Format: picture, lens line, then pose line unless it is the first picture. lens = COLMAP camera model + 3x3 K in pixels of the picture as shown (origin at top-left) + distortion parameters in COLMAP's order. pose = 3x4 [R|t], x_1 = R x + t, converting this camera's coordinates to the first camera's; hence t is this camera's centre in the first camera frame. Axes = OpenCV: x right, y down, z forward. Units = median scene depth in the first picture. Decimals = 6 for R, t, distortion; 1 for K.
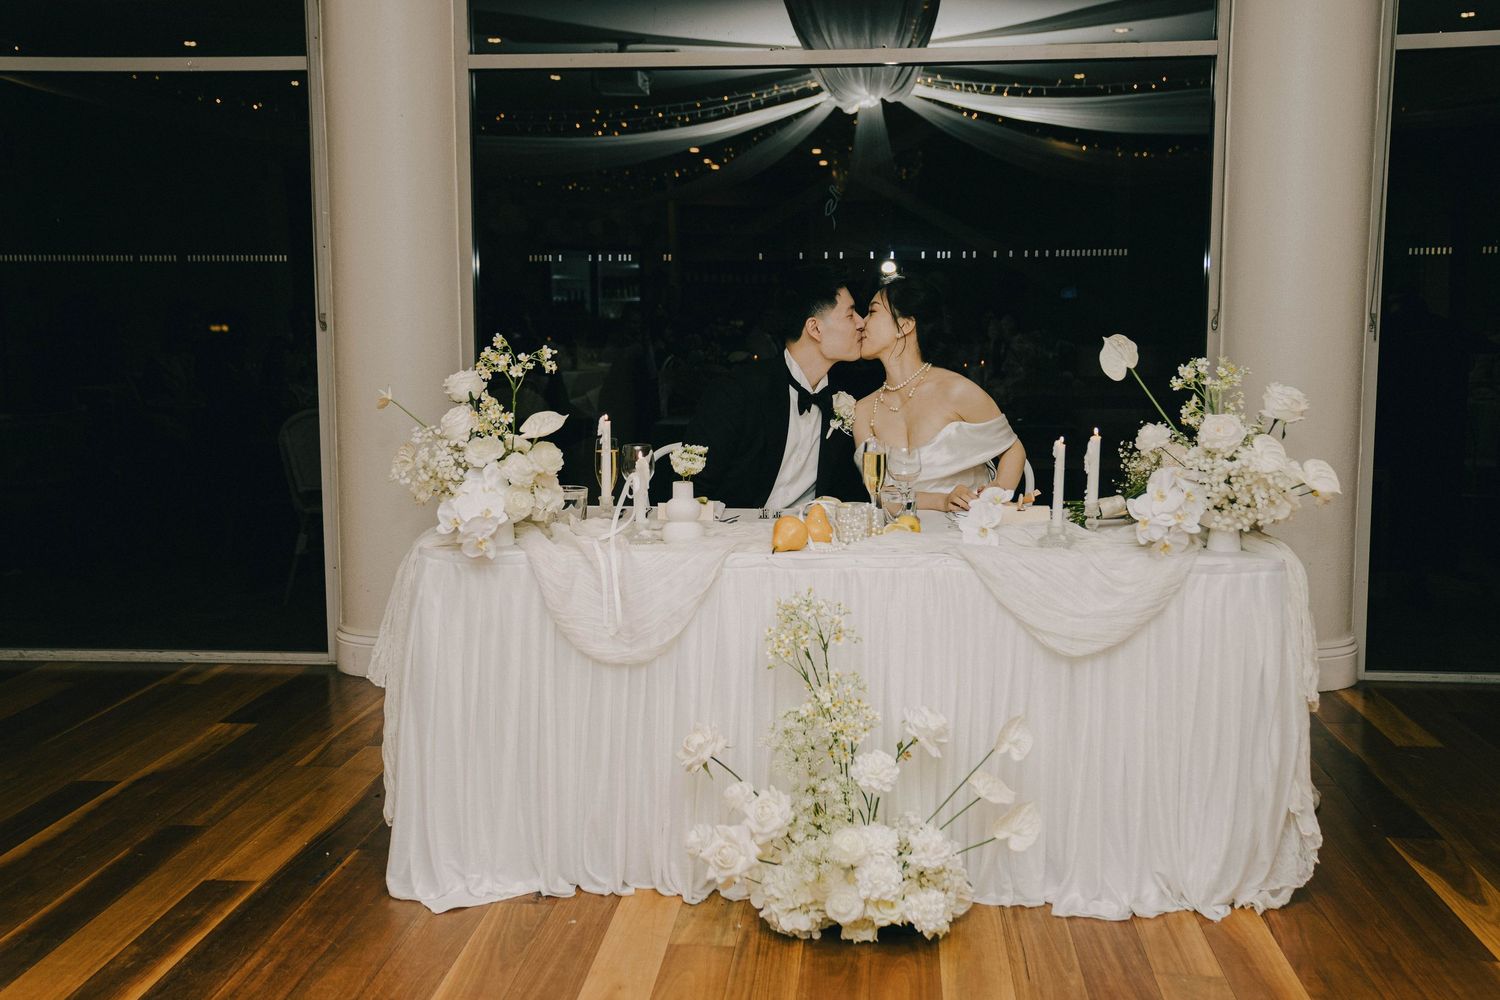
lens RADIAL K [[1615.3, 0, 749.8], [0, 1615.3, 495.4], [0, 0, 1]] dist [0.071739, 0.000000]
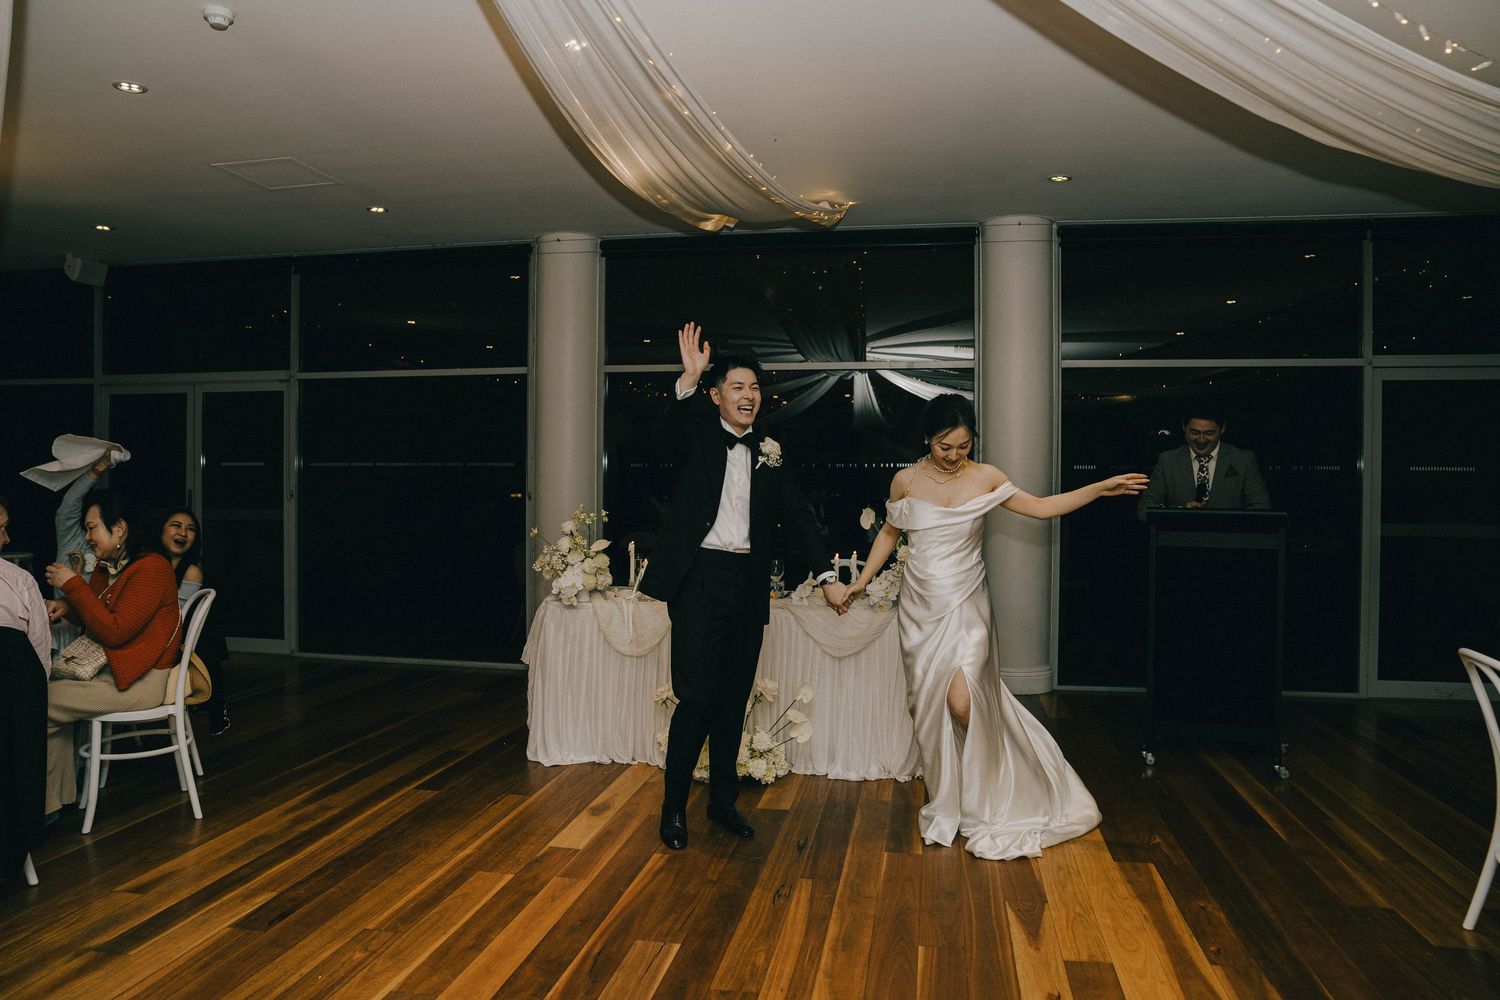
lens RADIAL K [[1052.5, 0, 741.3], [0, 1052.5, 501.2], [0, 0, 1]] dist [-0.066188, -0.000209]
pose [[0.994527, 0.010824, -0.103918, 0.211018], [-0.021042, 0.994990, -0.097737, 0.032271], [0.102339, 0.099388, 0.989772, -0.403828]]
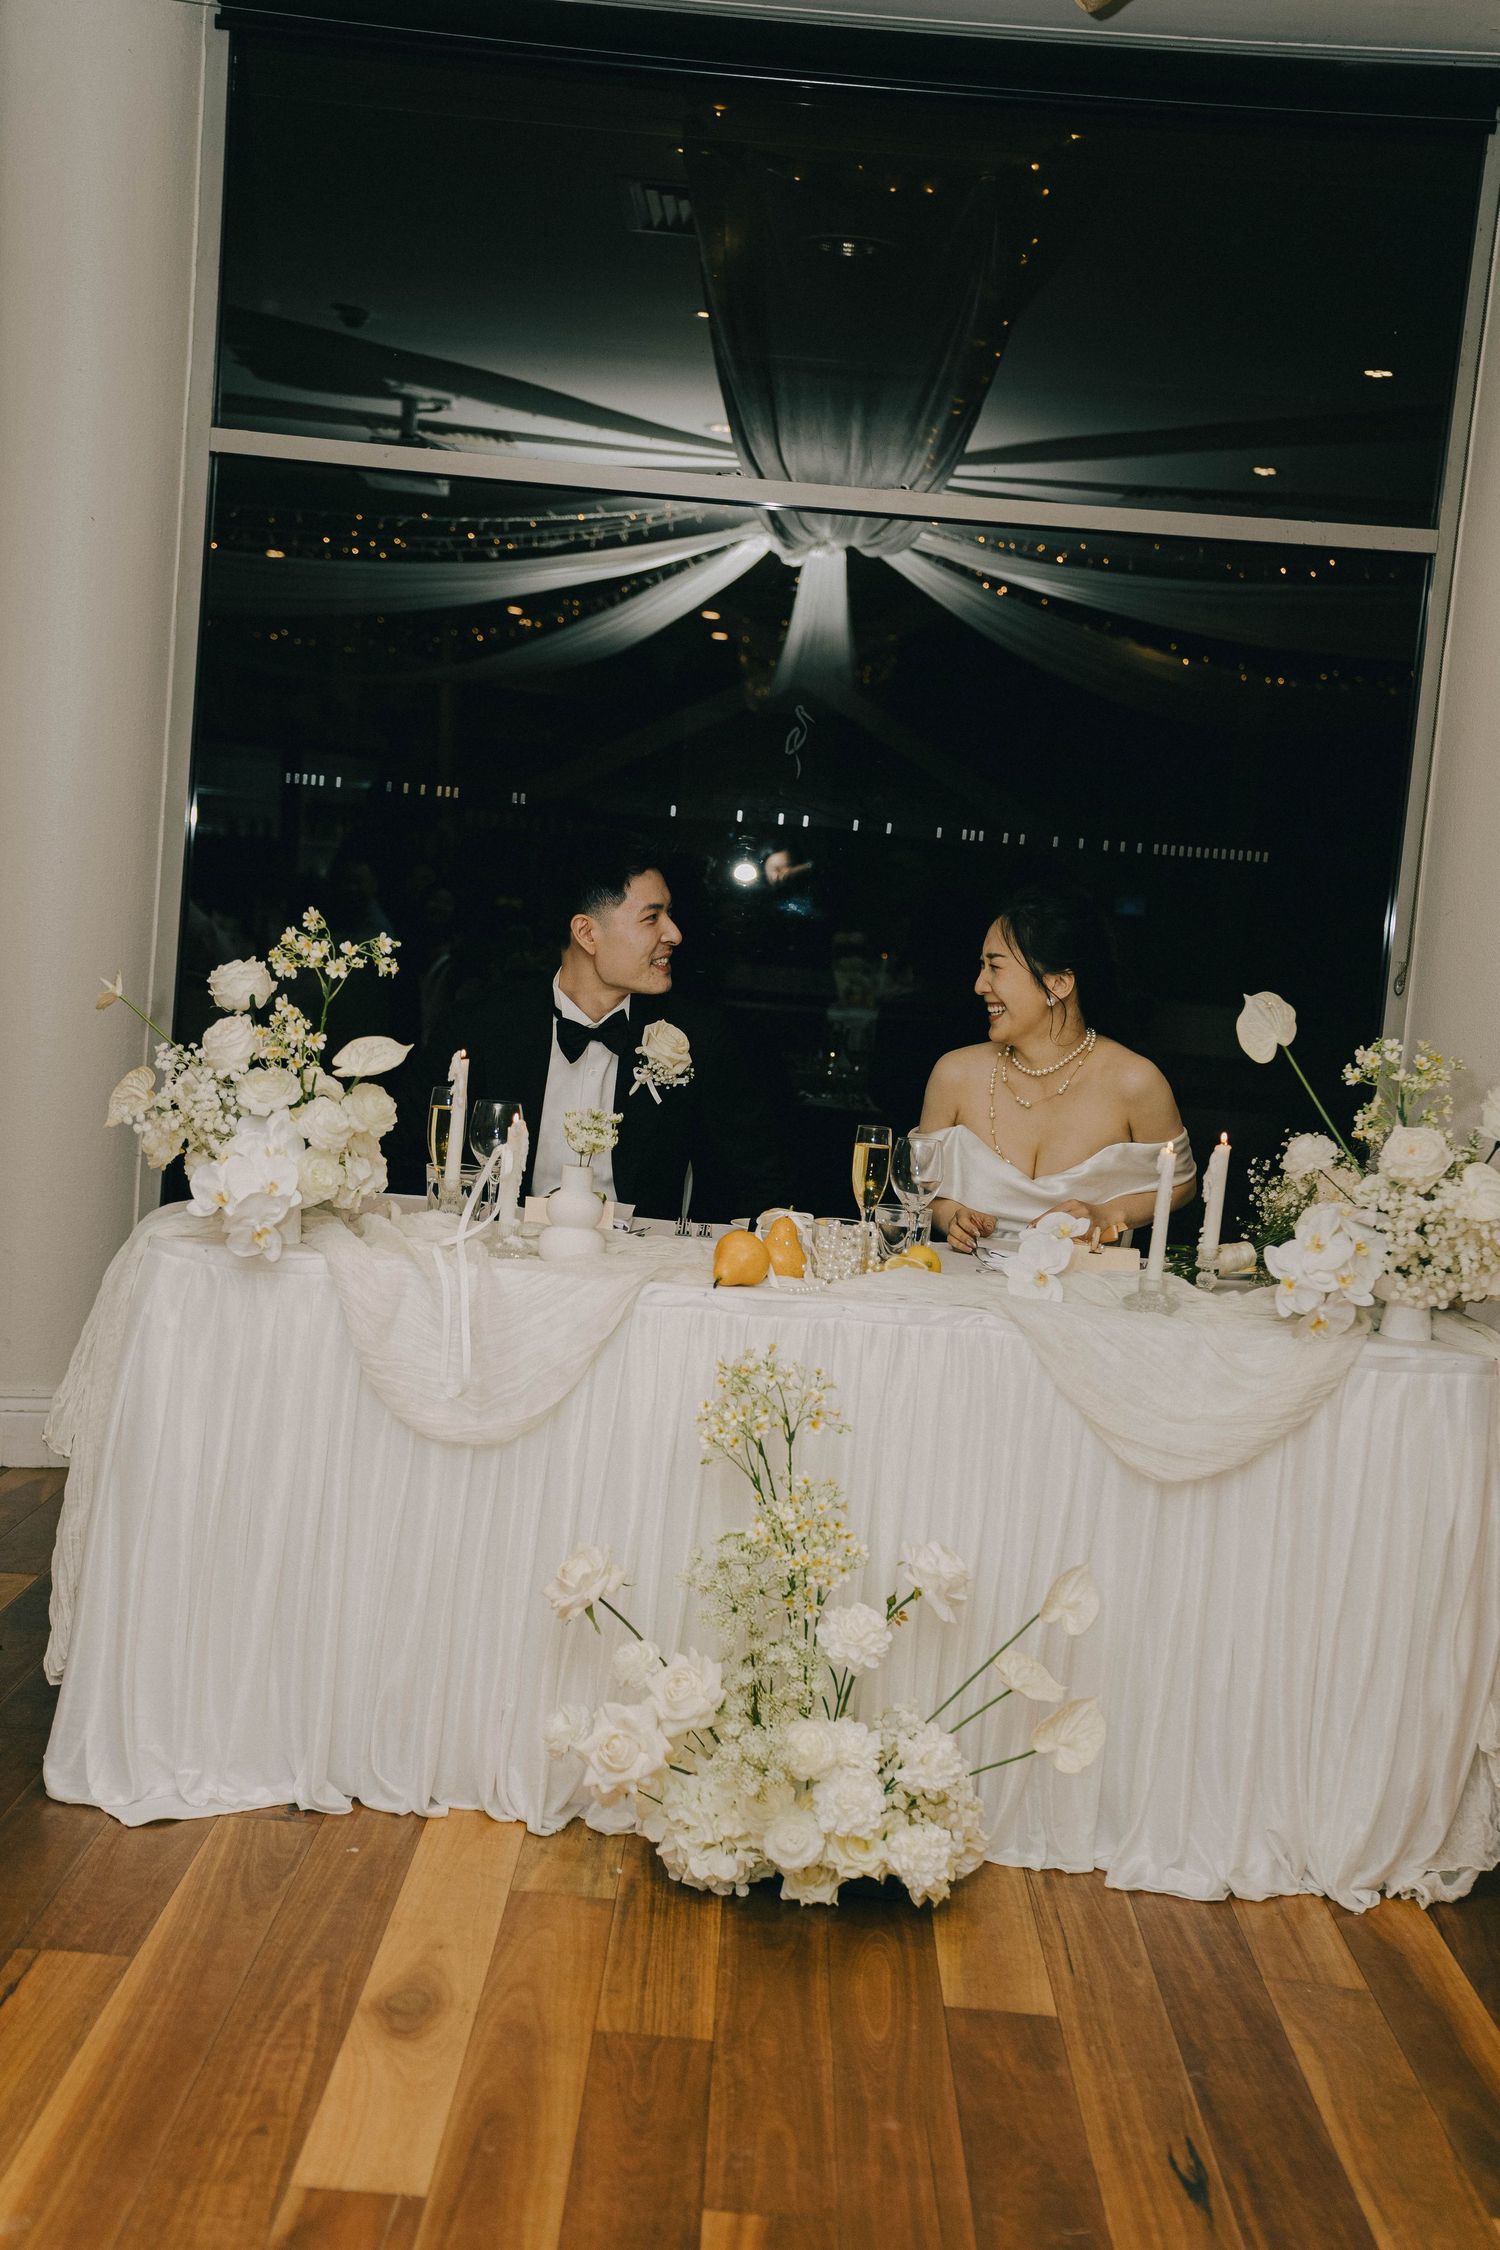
lens RADIAL K [[2967.3, 0, 752.9], [0, 2967.3, 1138.6], [0, 0, 1]] dist [0.217404, 0.000000]
pose [[0.993355, 0.081107, 0.081660, -0.071729], [-0.078601, 0.996345, -0.033443, 0.015457], [-0.084074, 0.026802, 0.996099, -0.174834]]
